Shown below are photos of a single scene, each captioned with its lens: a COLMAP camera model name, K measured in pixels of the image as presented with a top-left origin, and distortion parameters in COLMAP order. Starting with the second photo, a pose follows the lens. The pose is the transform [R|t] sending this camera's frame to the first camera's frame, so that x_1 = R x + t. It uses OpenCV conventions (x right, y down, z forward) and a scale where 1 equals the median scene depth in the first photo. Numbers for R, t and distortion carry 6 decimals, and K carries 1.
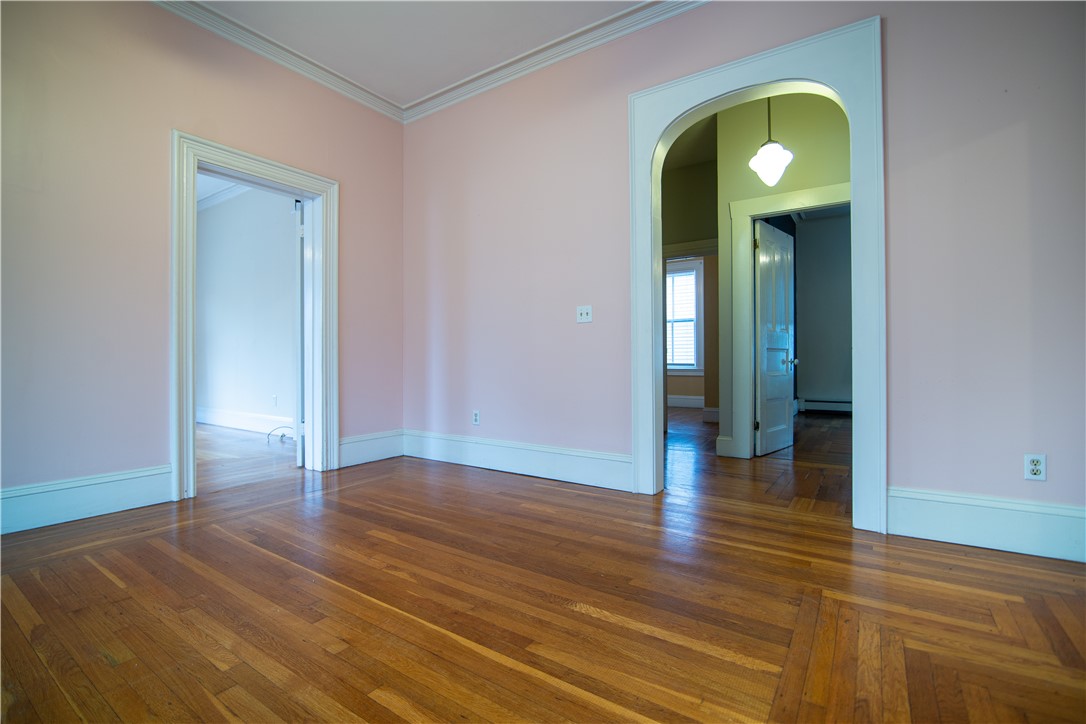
lens RADIAL K [[493.7, 0, 555.2], [0, 493.7, 362.3], [0, 0, 1]] dist [-0.037359, 0.000060]
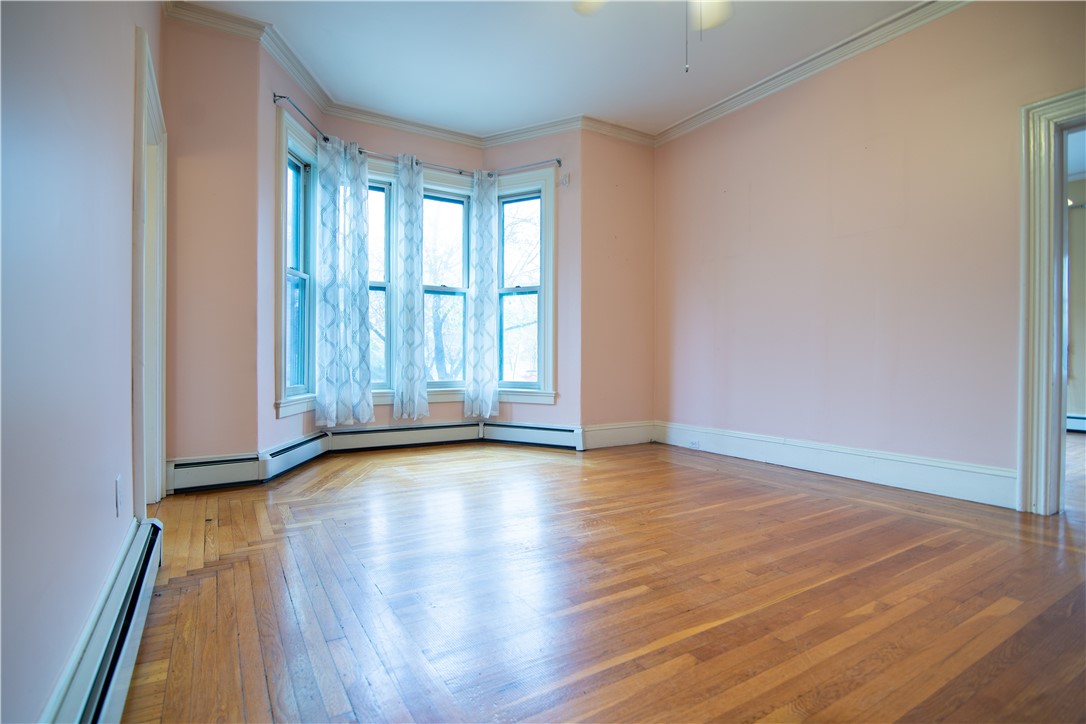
lens RADIAL K [[523.9, 0, 530.0], [0, 523.9, 360.6], [0, 0, 1]] dist [-0.021433, 0.000119]
pose [[-0.430939, 0.011712, -0.902305, 0.838513], [-0.003668, 0.999885, 0.014730, -0.018669], [0.902373, 0.009658, -0.430847, 0.948013]]
